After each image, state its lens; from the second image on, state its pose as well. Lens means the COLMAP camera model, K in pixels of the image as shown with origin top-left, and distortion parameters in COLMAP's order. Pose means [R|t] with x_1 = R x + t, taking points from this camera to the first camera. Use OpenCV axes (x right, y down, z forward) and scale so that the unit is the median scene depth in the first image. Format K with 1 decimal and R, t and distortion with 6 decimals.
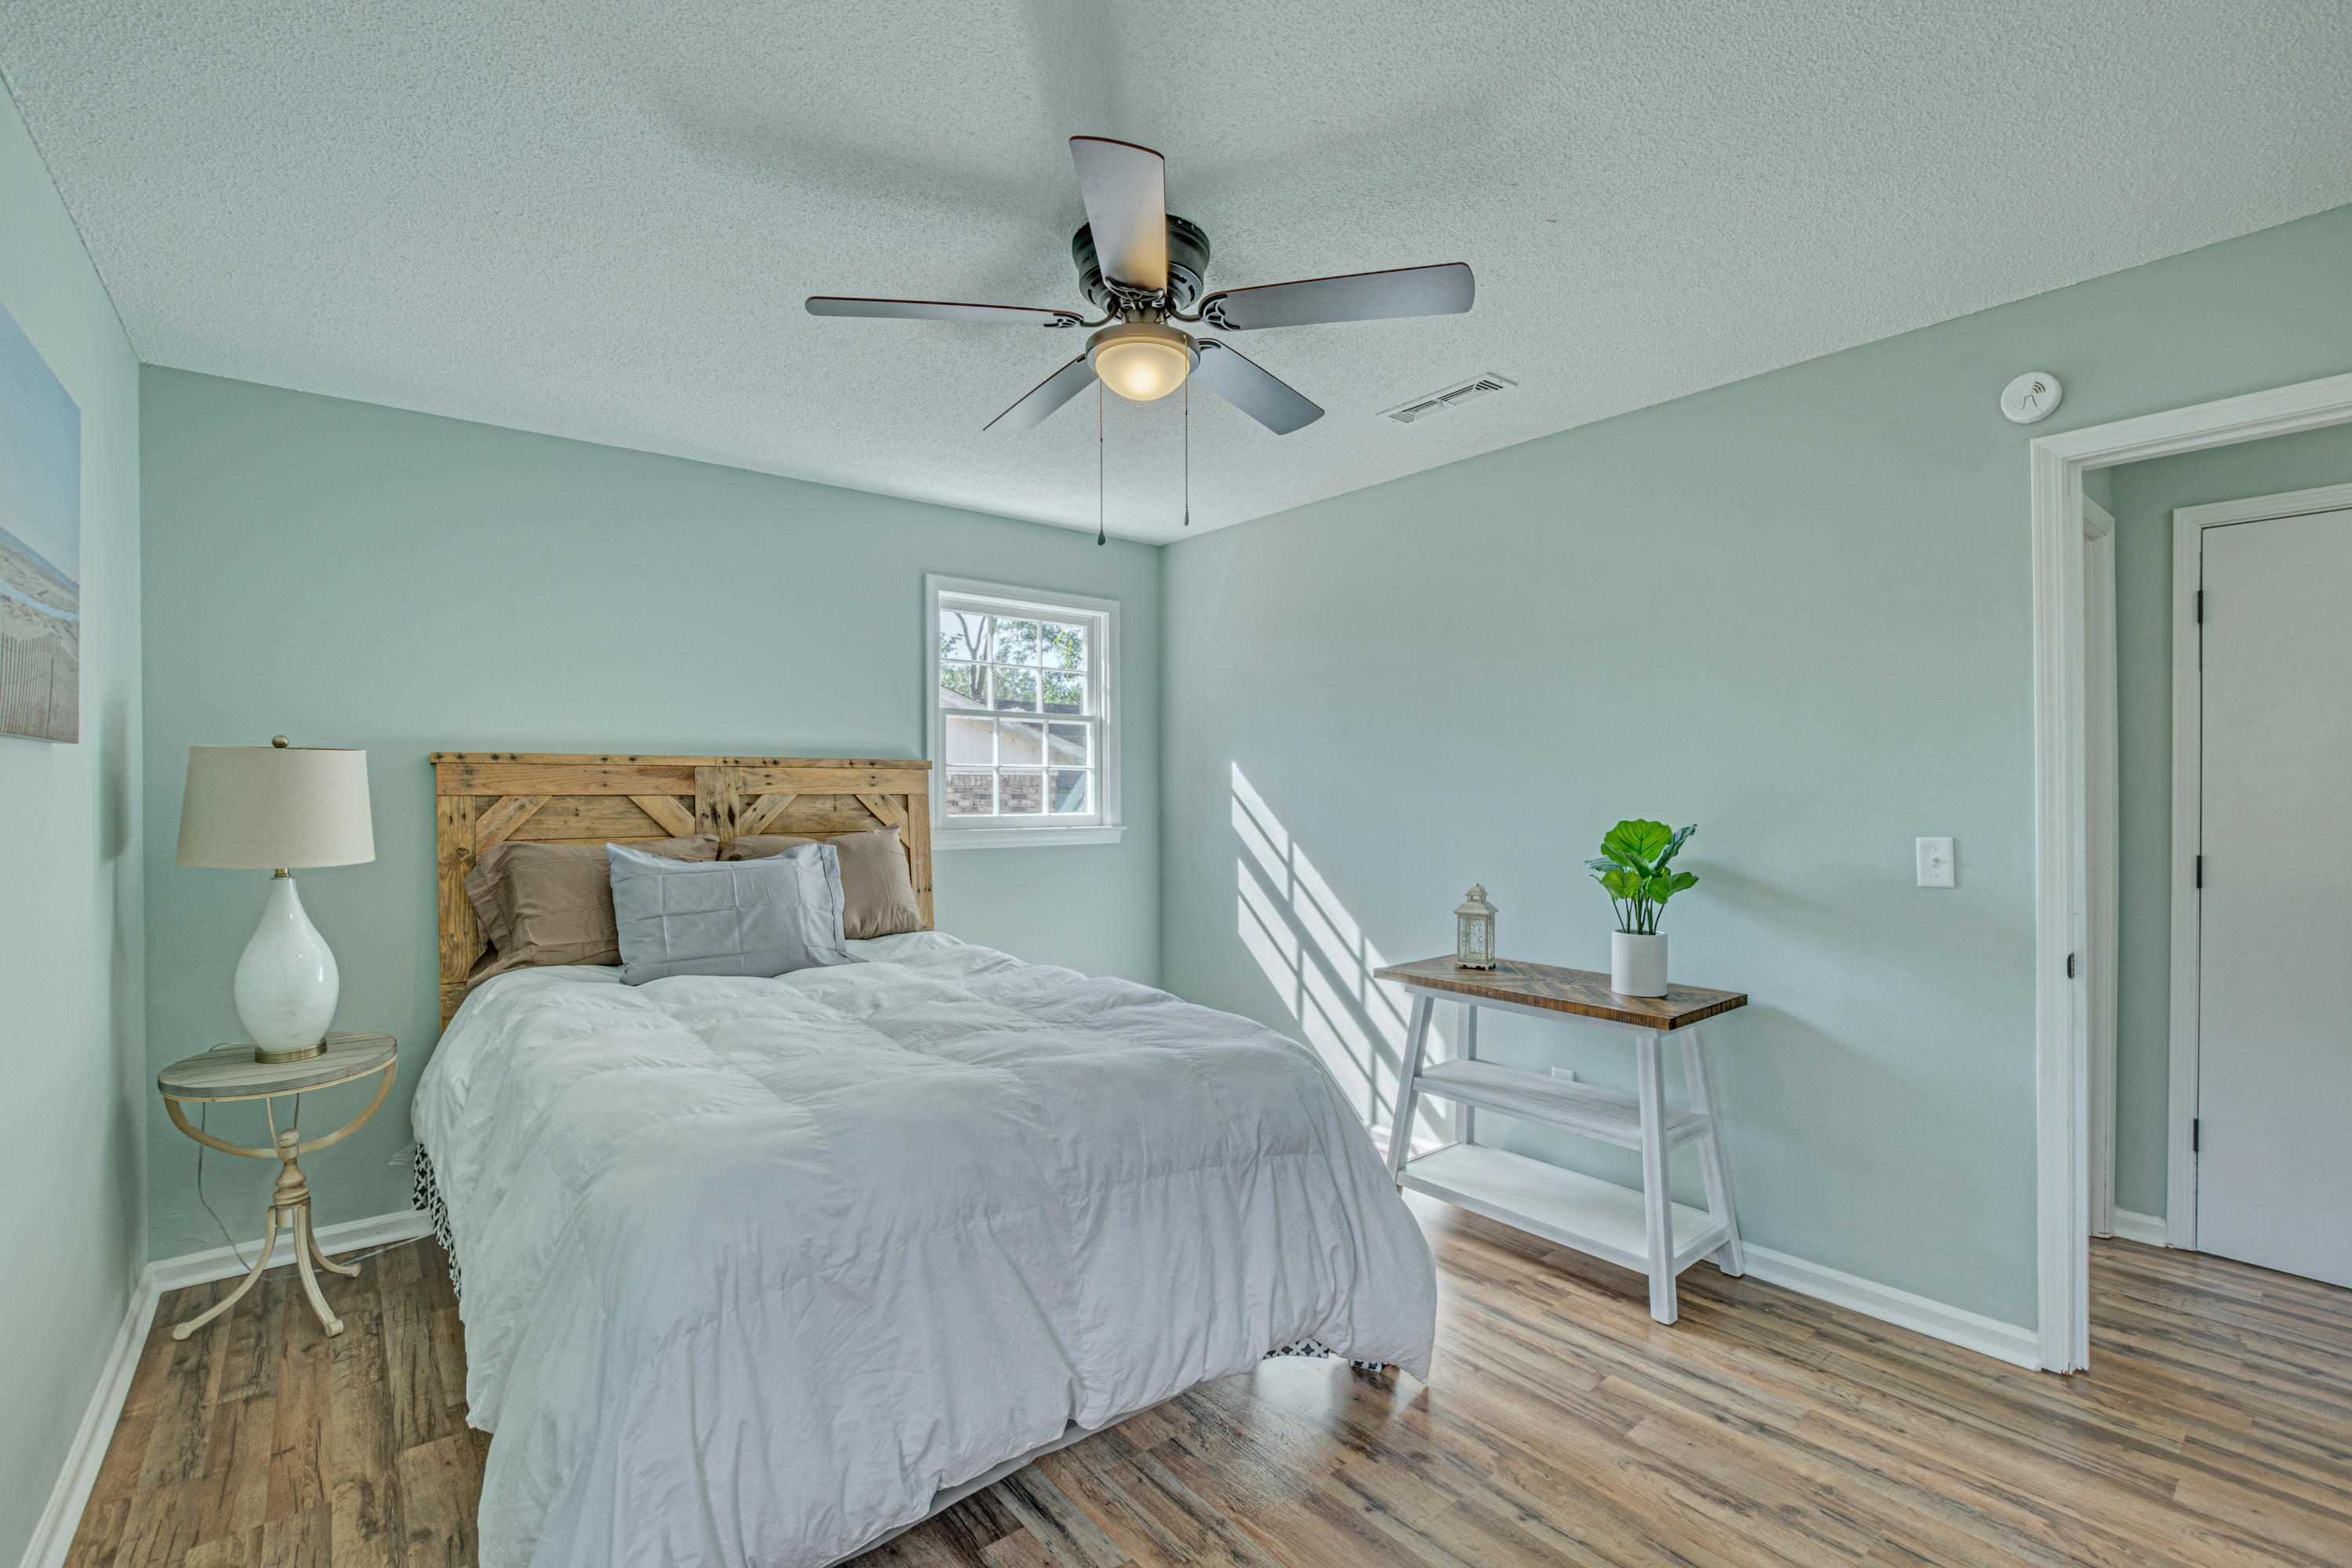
lens RADIAL K [[1034.7, 0, 1178.3], [0, 1034.7, 789.2], [0, 0, 1]] dist [-0.001199, -0.000087]
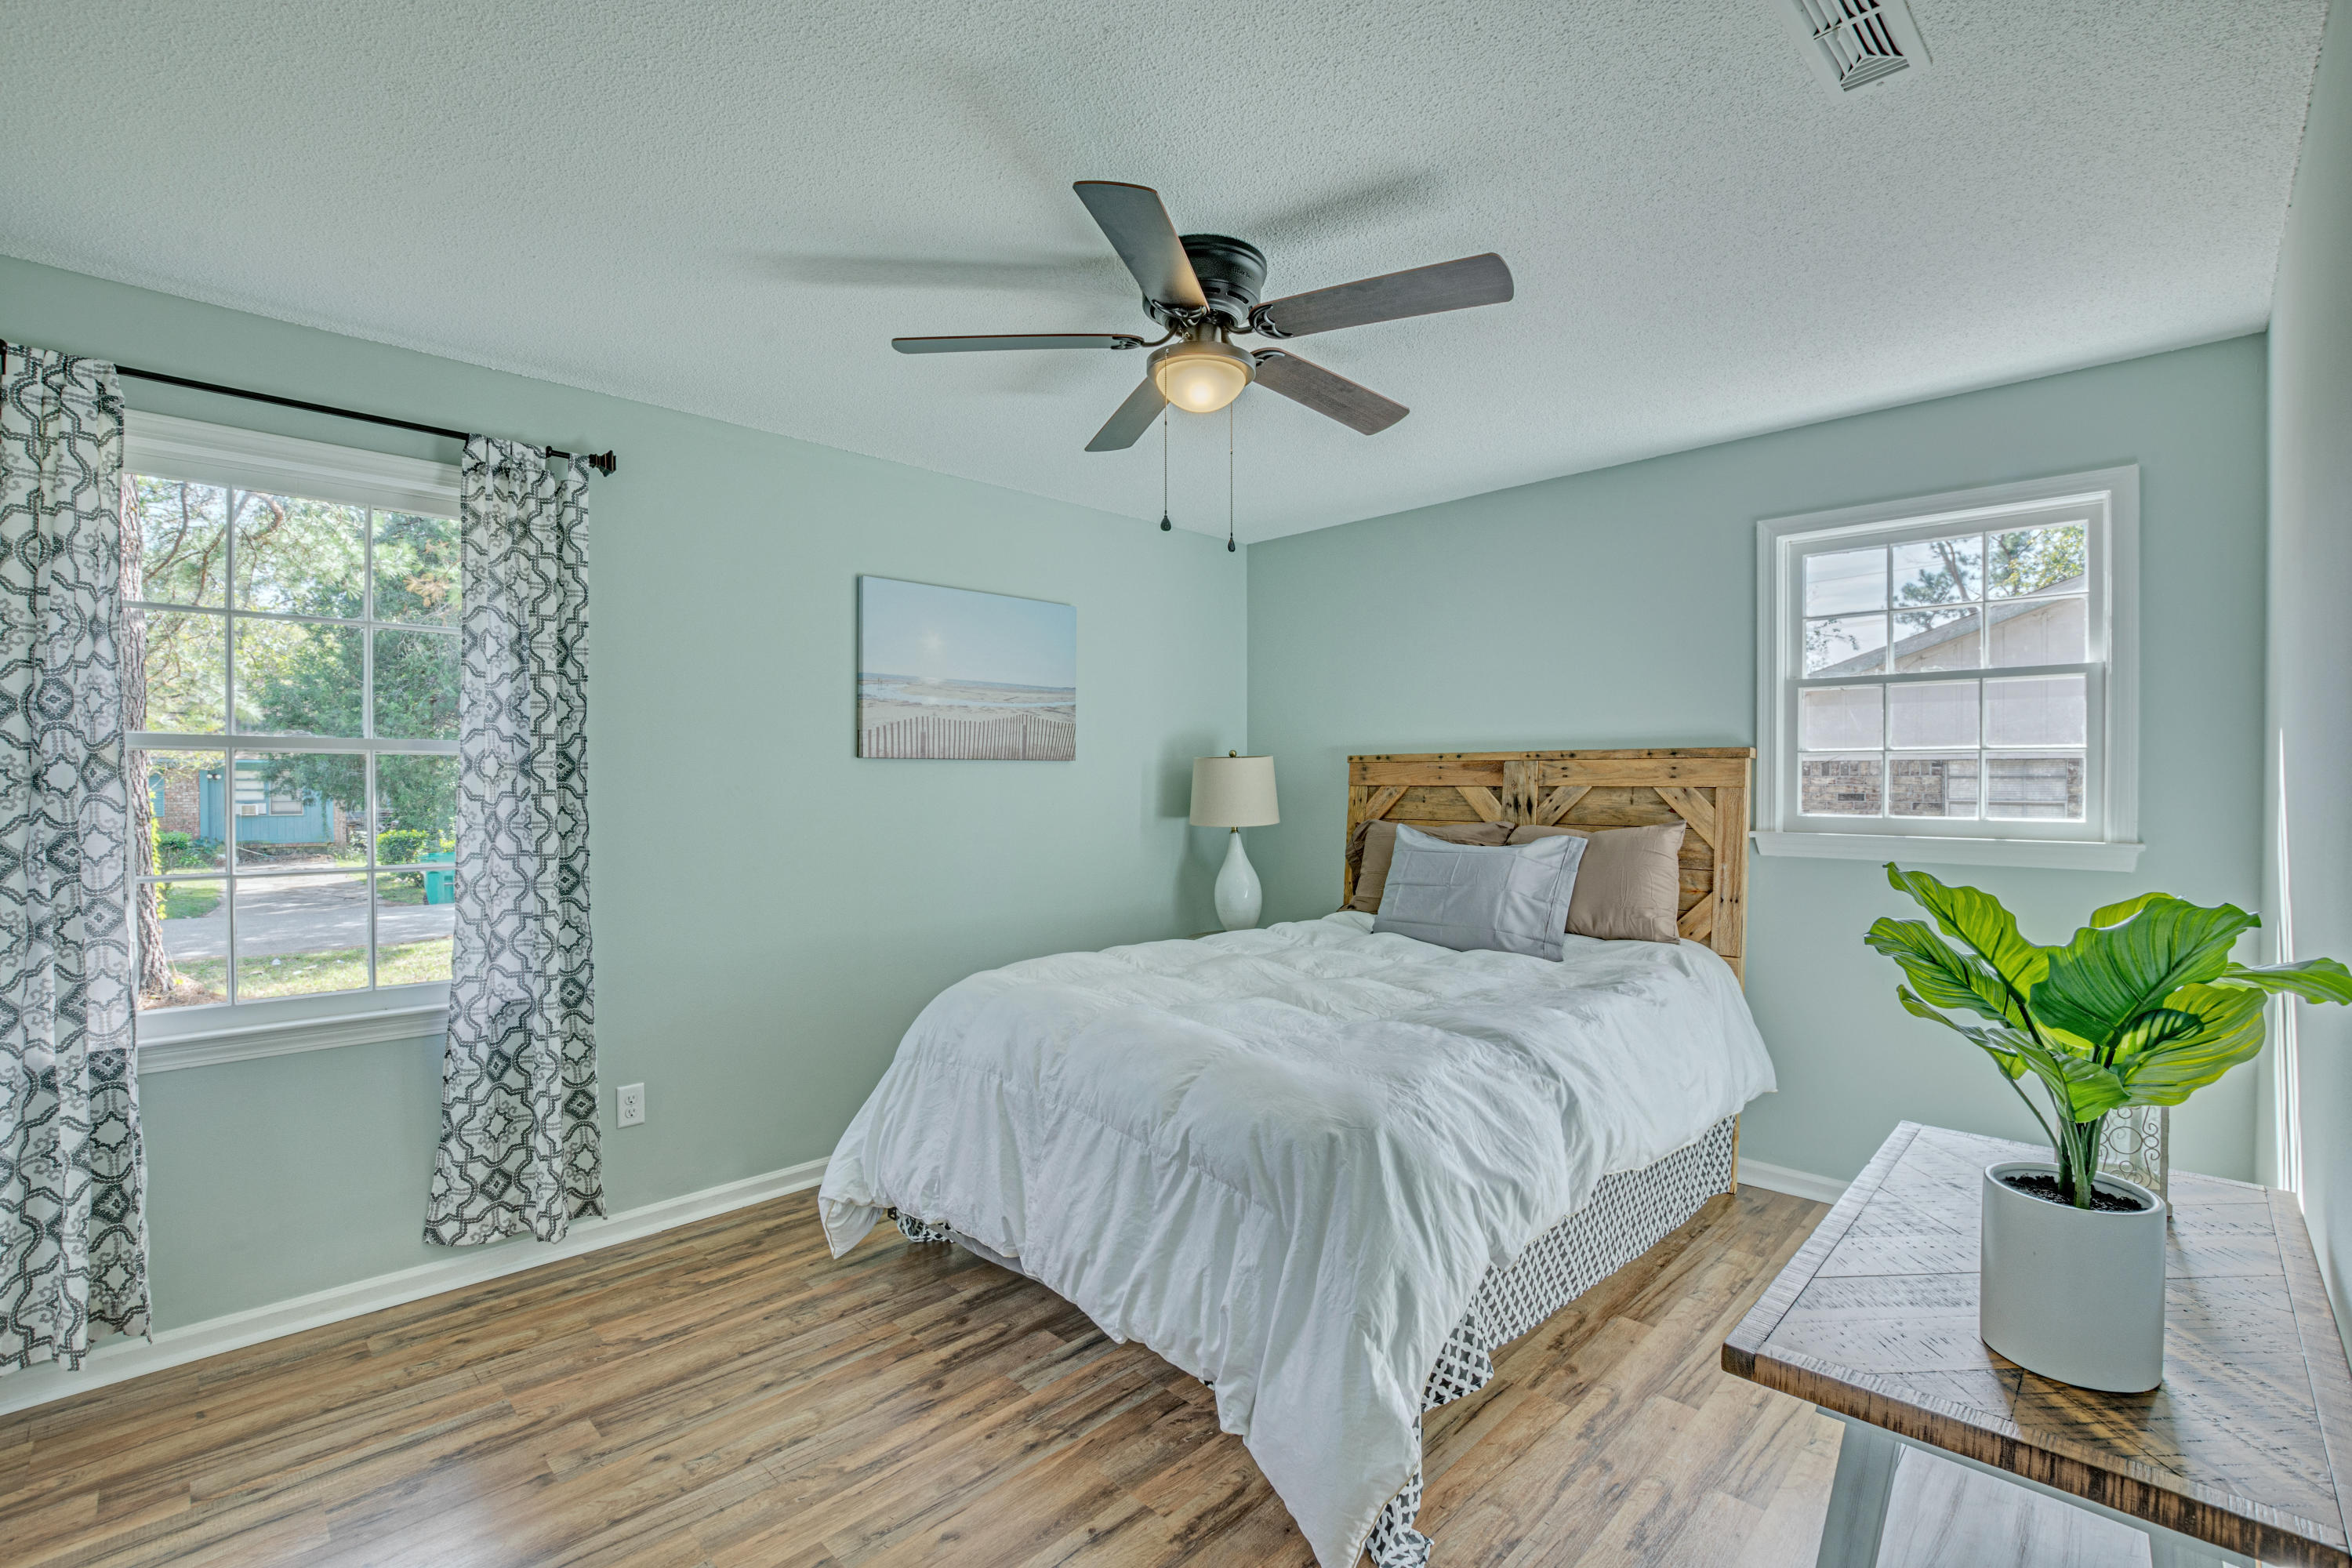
lens RADIAL K [[1034.7, 0, 1177.1], [0, 1034.7, 784.4], [0, 0, 1]] dist [-0.001199, -0.000087]
pose [[0.109236, 0.005843, -0.993999, 0.612431], [0.000684, 0.999982, 0.005954, -0.003342], [0.994016, -0.001330, 0.109230, 0.519848]]
